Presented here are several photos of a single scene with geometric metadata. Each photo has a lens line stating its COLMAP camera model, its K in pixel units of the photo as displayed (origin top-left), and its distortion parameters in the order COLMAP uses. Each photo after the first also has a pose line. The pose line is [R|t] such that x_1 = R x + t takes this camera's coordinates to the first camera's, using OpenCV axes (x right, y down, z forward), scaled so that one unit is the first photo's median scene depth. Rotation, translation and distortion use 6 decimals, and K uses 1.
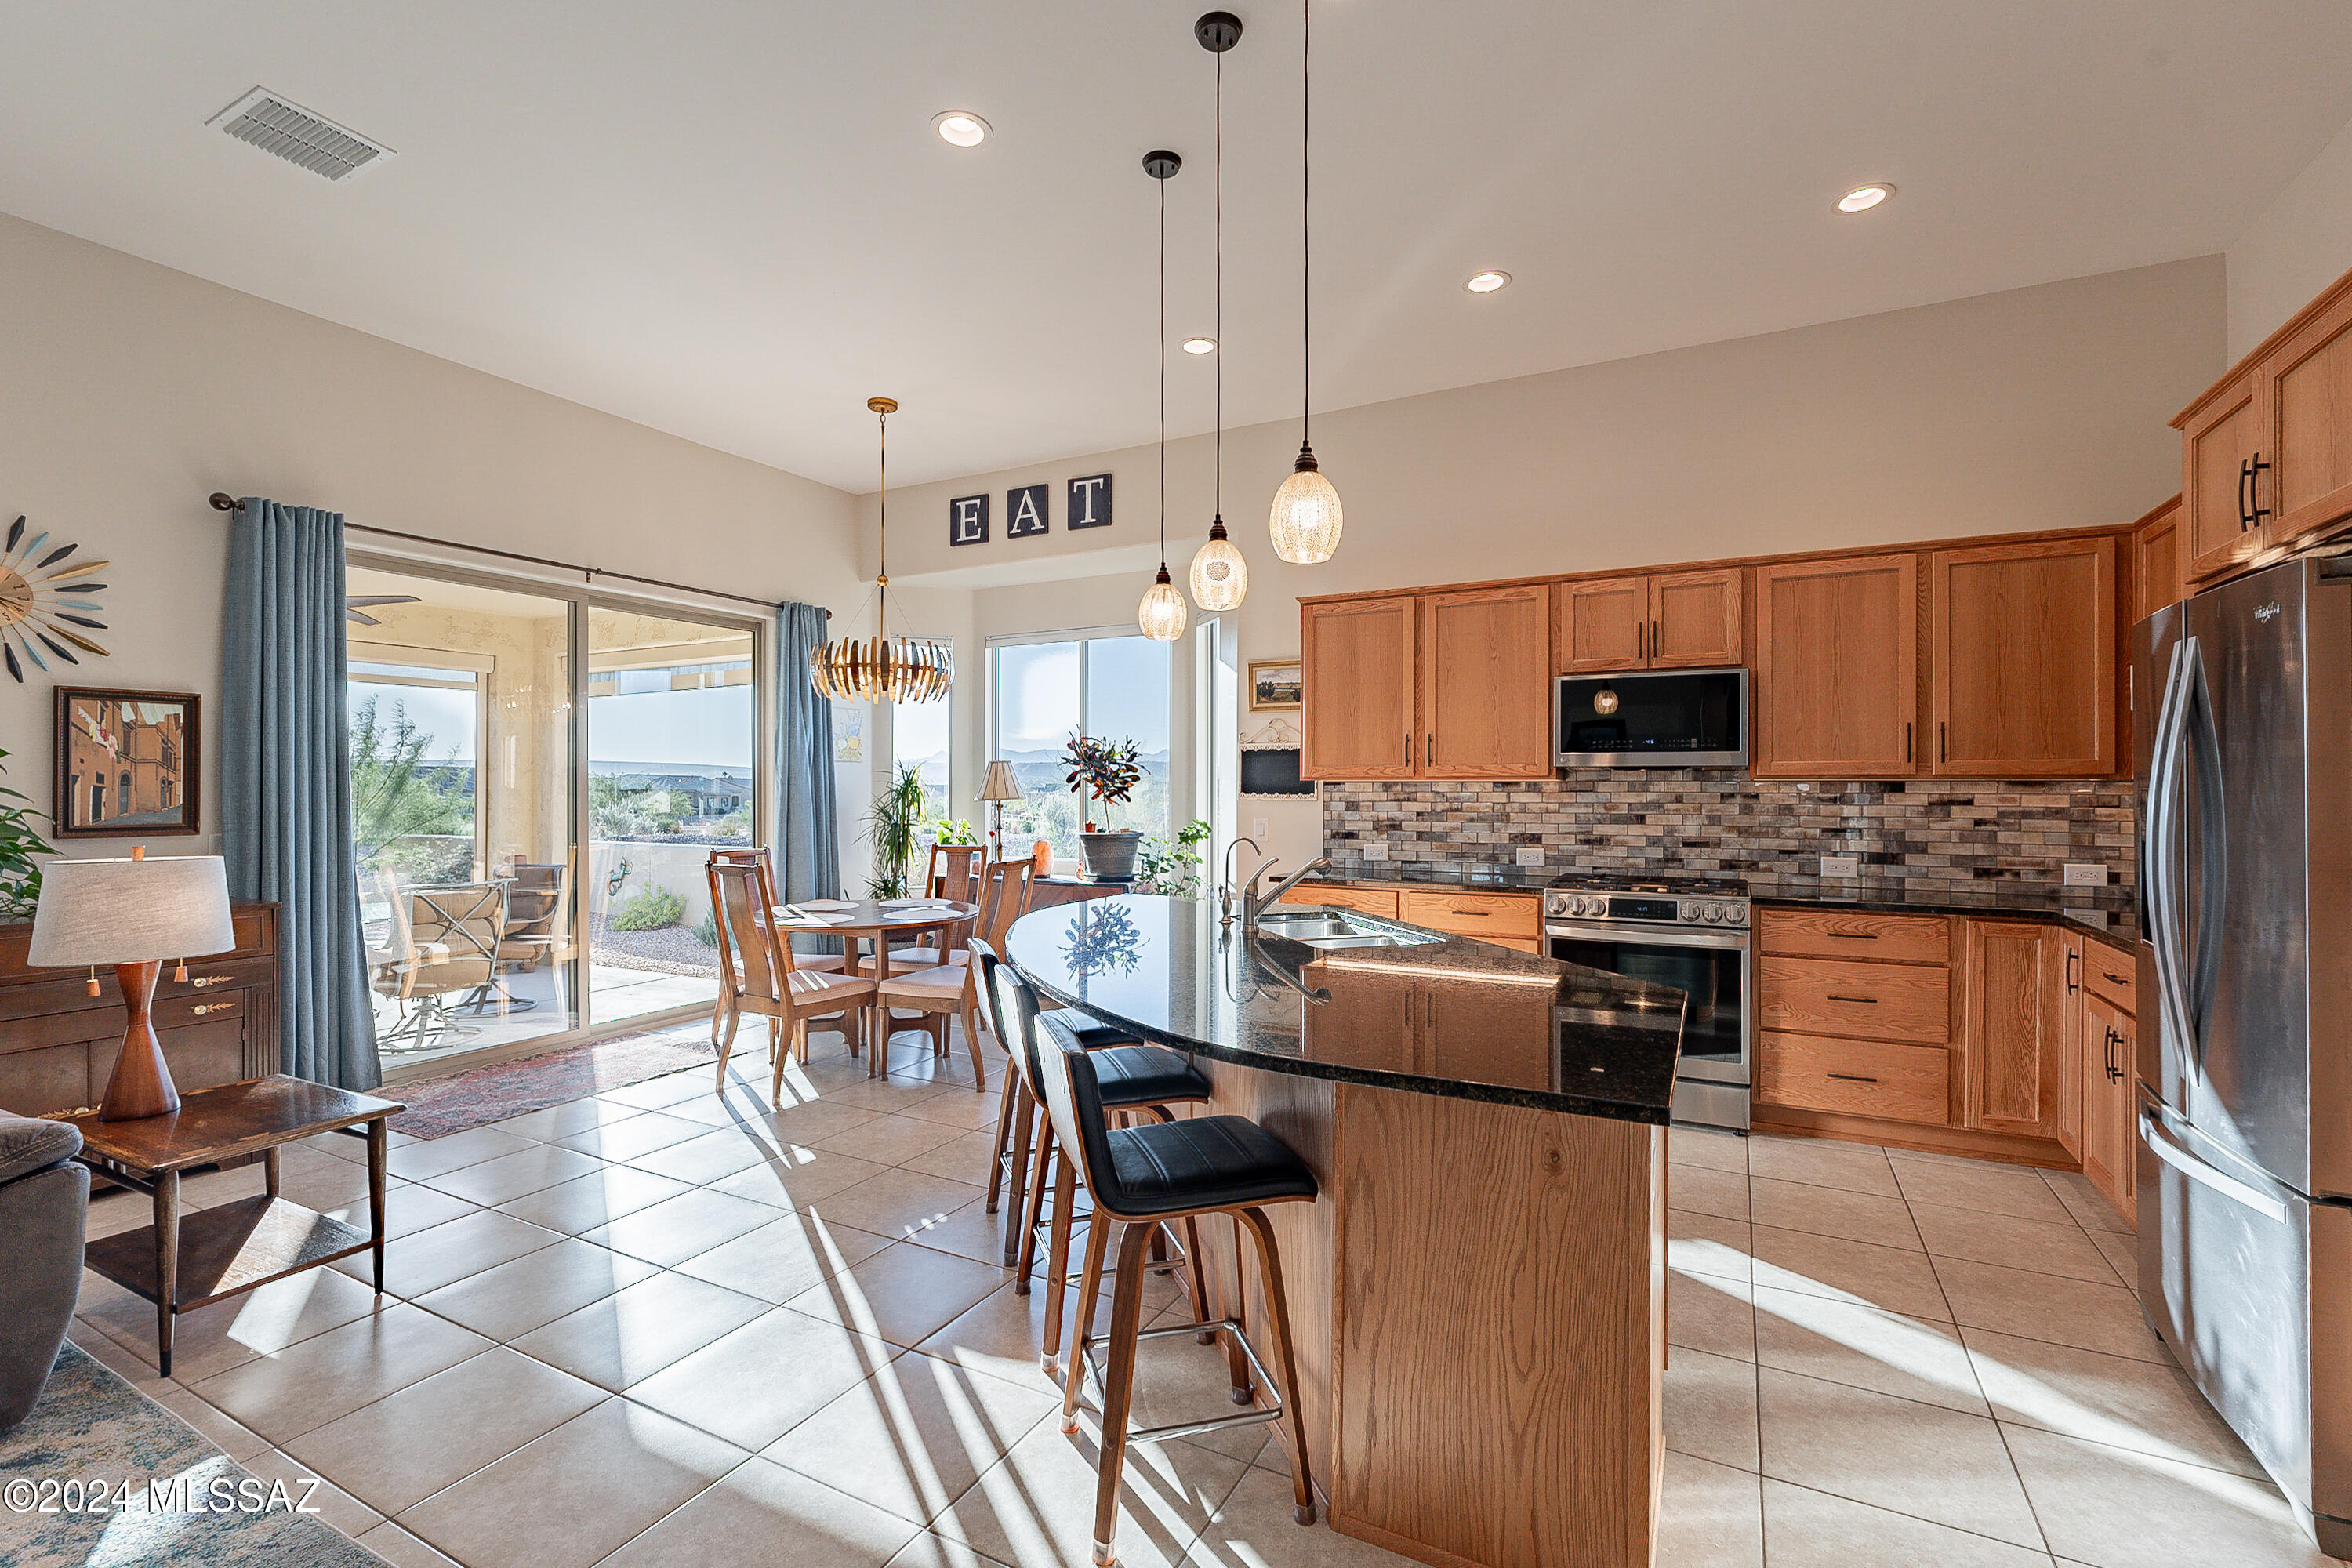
lens RADIAL K [[1045.2, 0, 1174.2], [0, 1045.2, 785.1], [0, 0, 1]] dist [-0.003841, 0.000571]
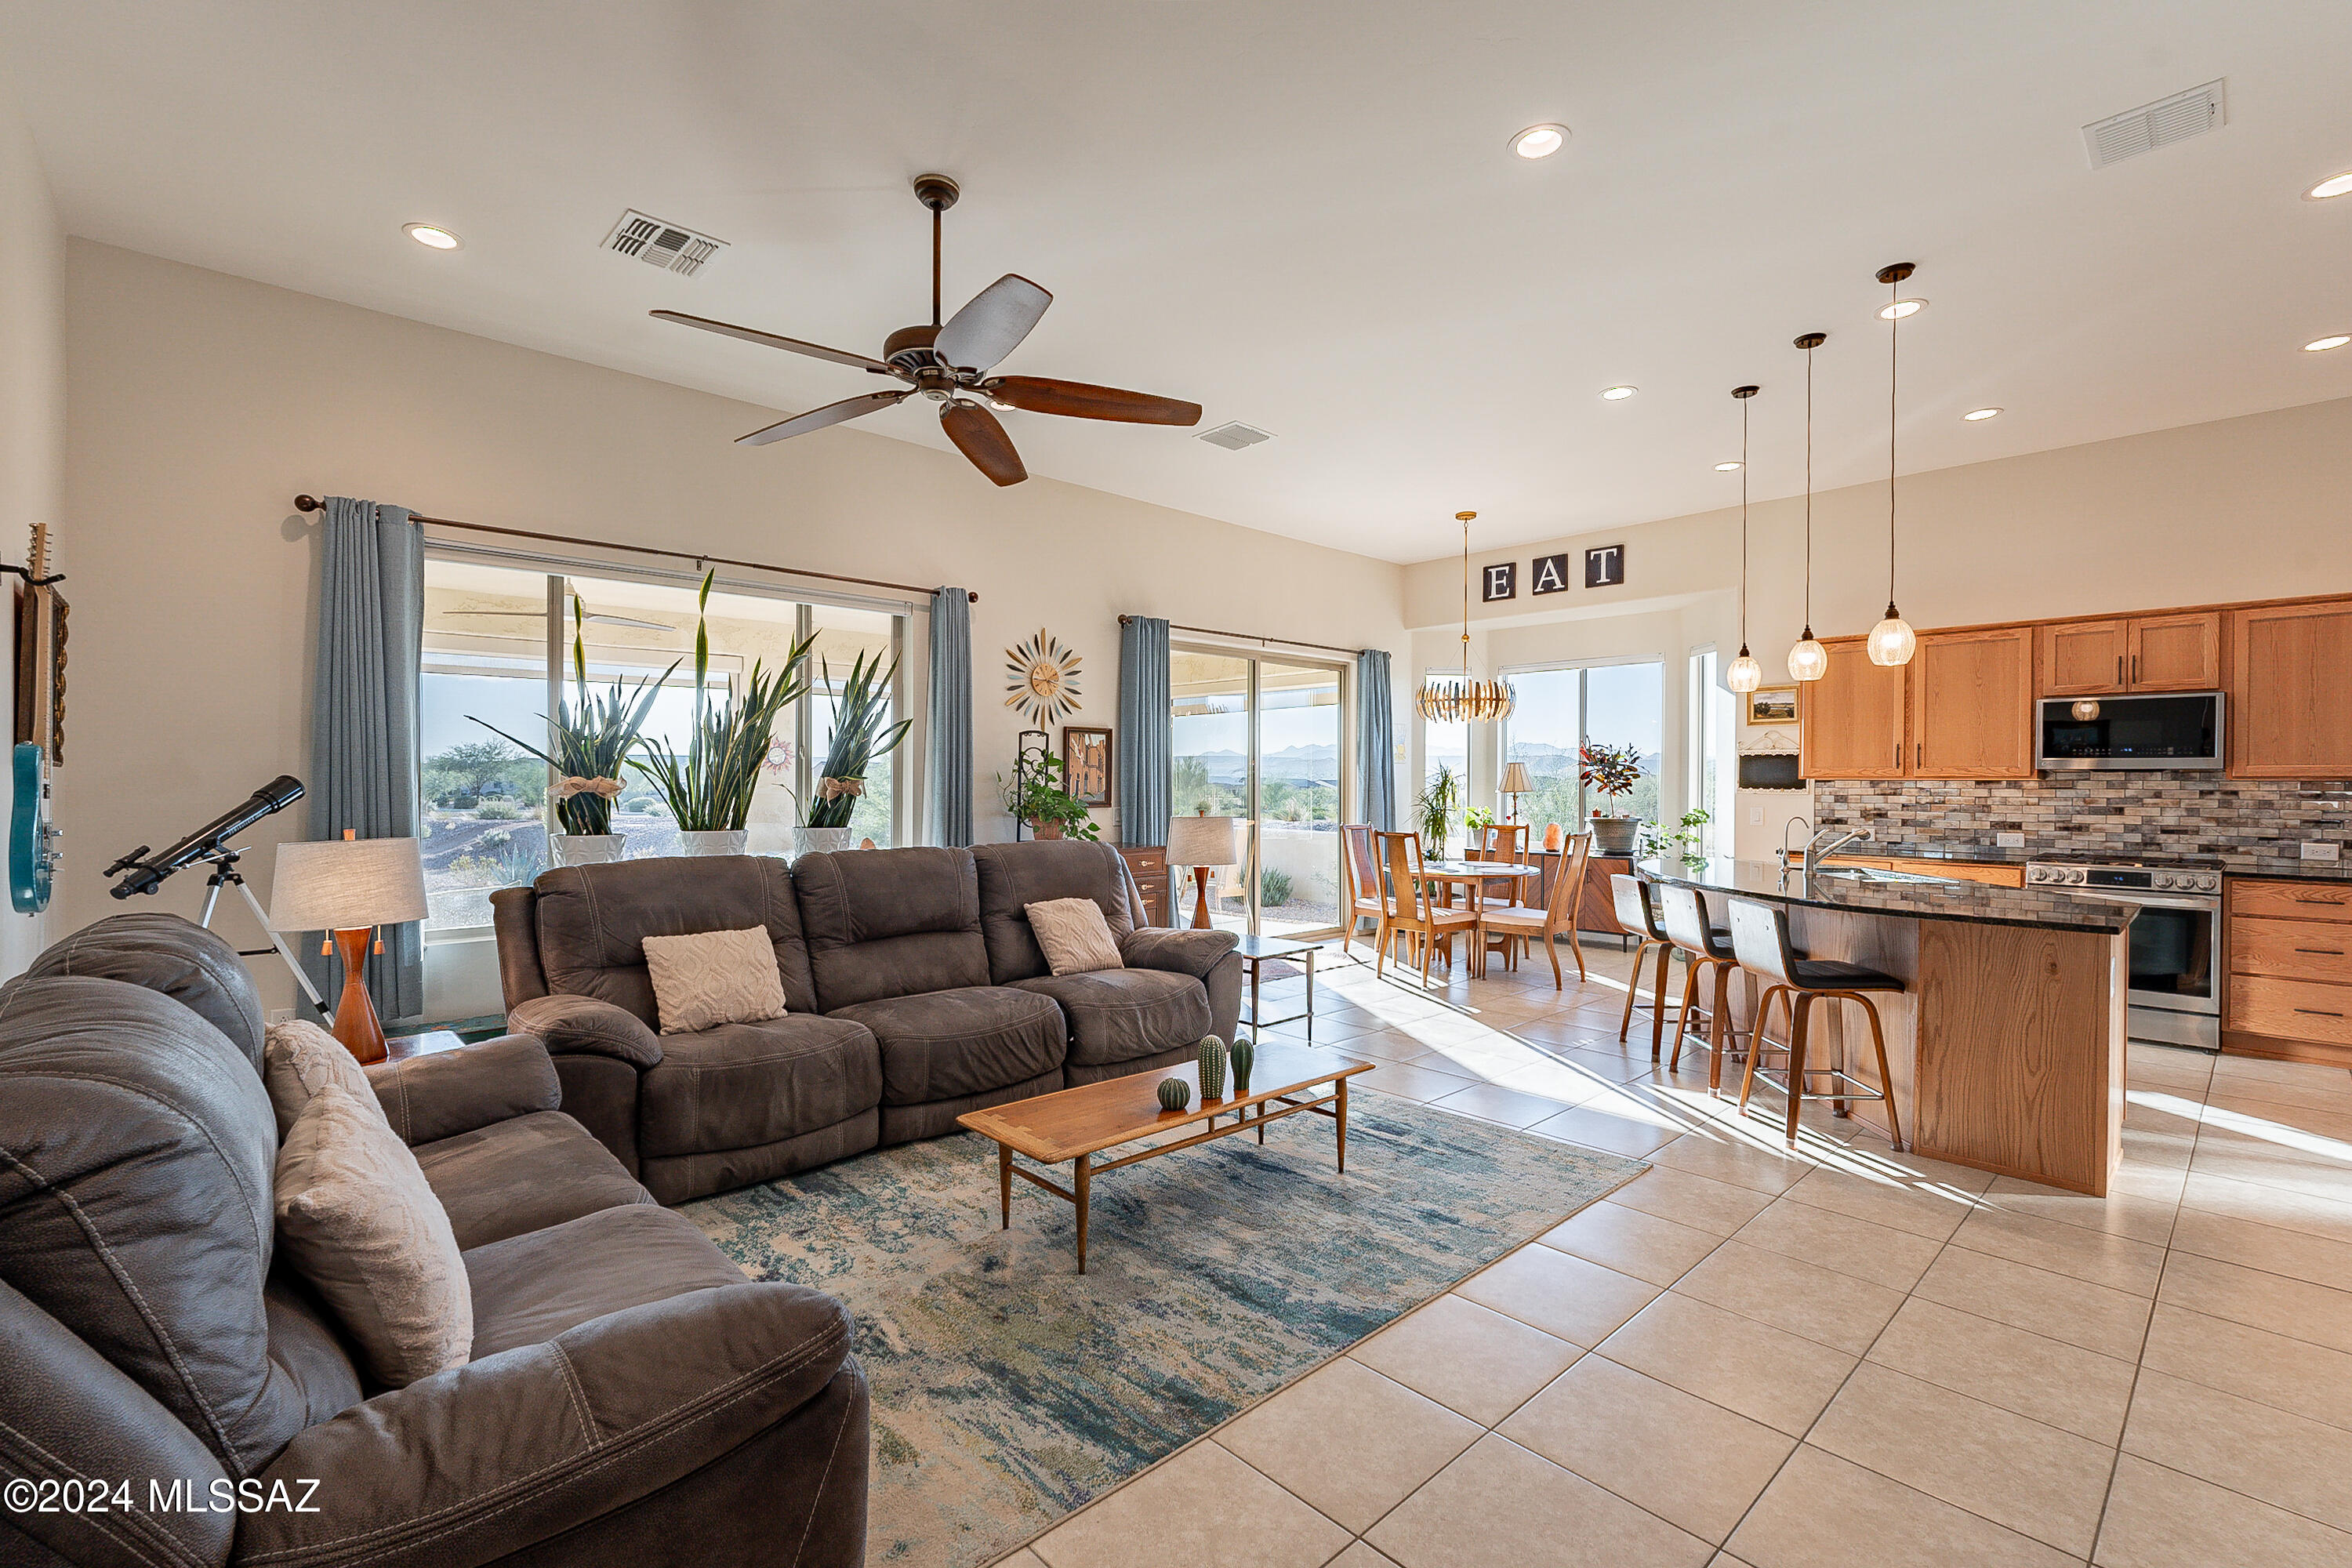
lens RADIAL K [[1030.2, 0, 1173.4], [0, 1030.2, 785.8], [0, 0, 1]] dist [-0.001744, -0.000198]
pose [[0.945195, 0.005707, -0.326456, -0.215486], [-0.003574, 0.999968, 0.007133, -0.002050], [0.326486, -0.005575, 0.945186, -0.518623]]
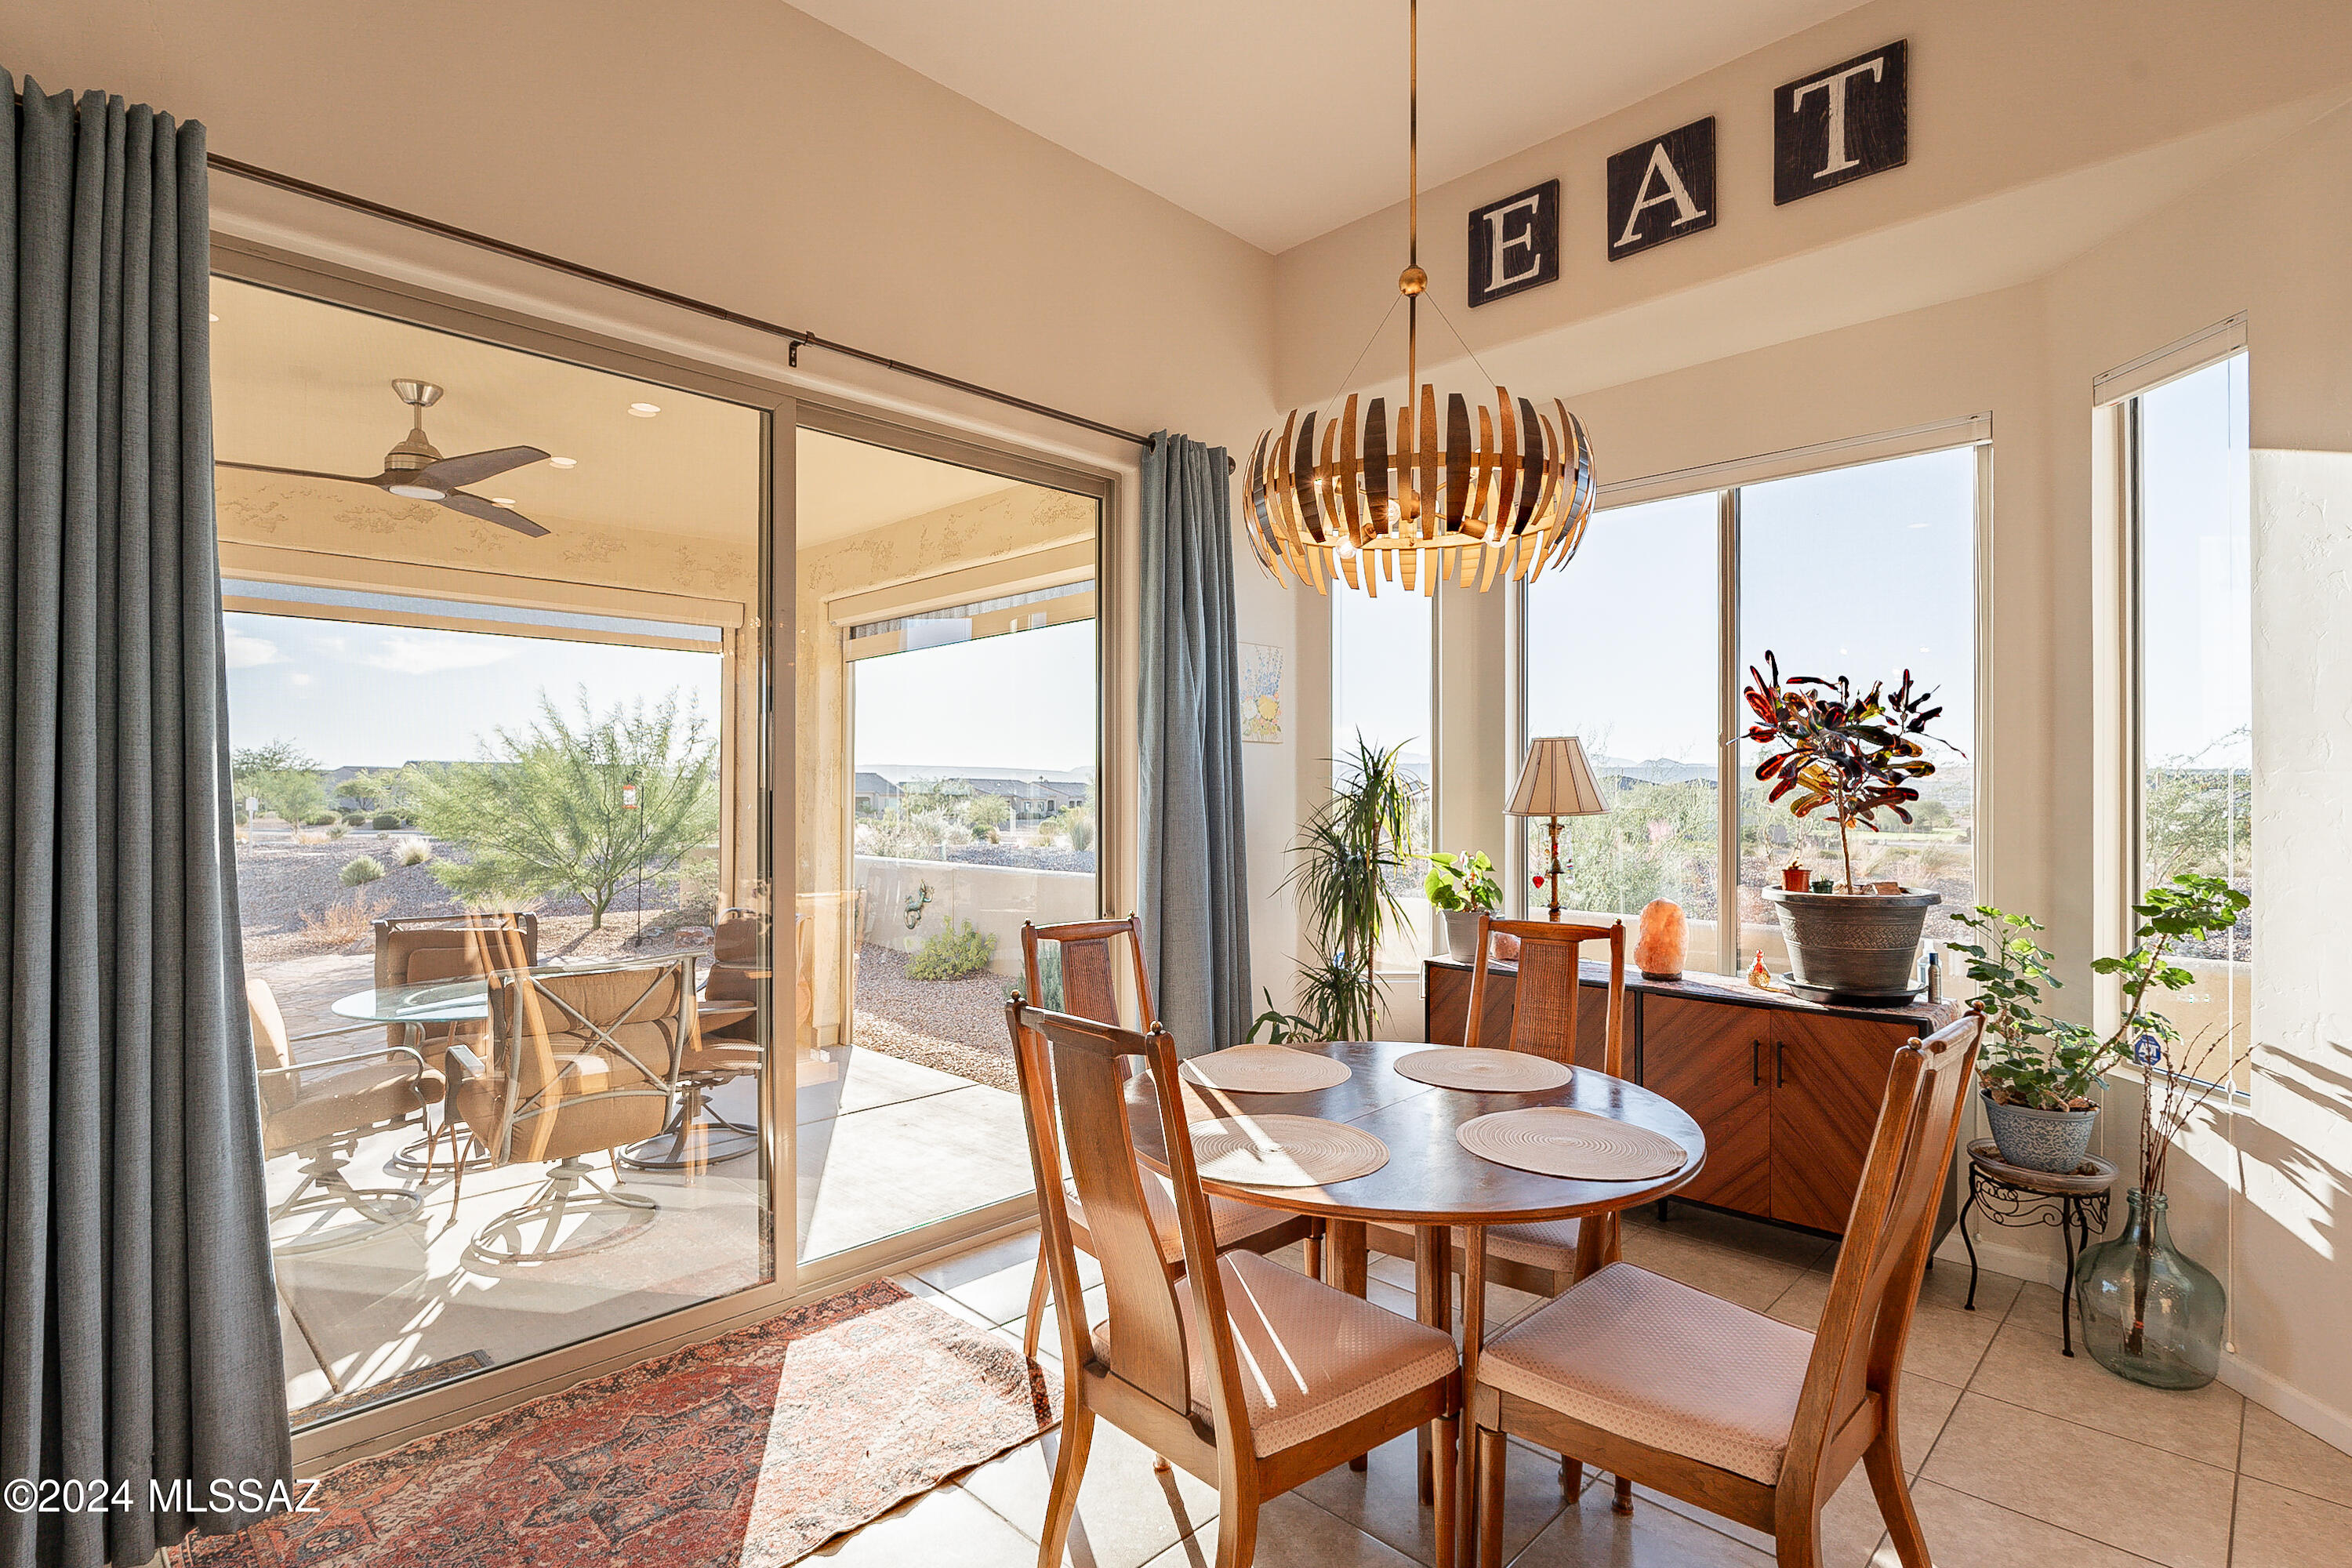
lens RADIAL K [[1129.2, 0, 1173.2], [0, 1129.2, 784.6], [0, 0, 1]] dist [-0.001836, -0.000481]
pose [[0.958182, -0.000606, -0.286157, -0.268460], [-0.000682, 0.999990, -0.004401, 0.003258], [0.286157, 0.004412, 0.958172, 0.610048]]
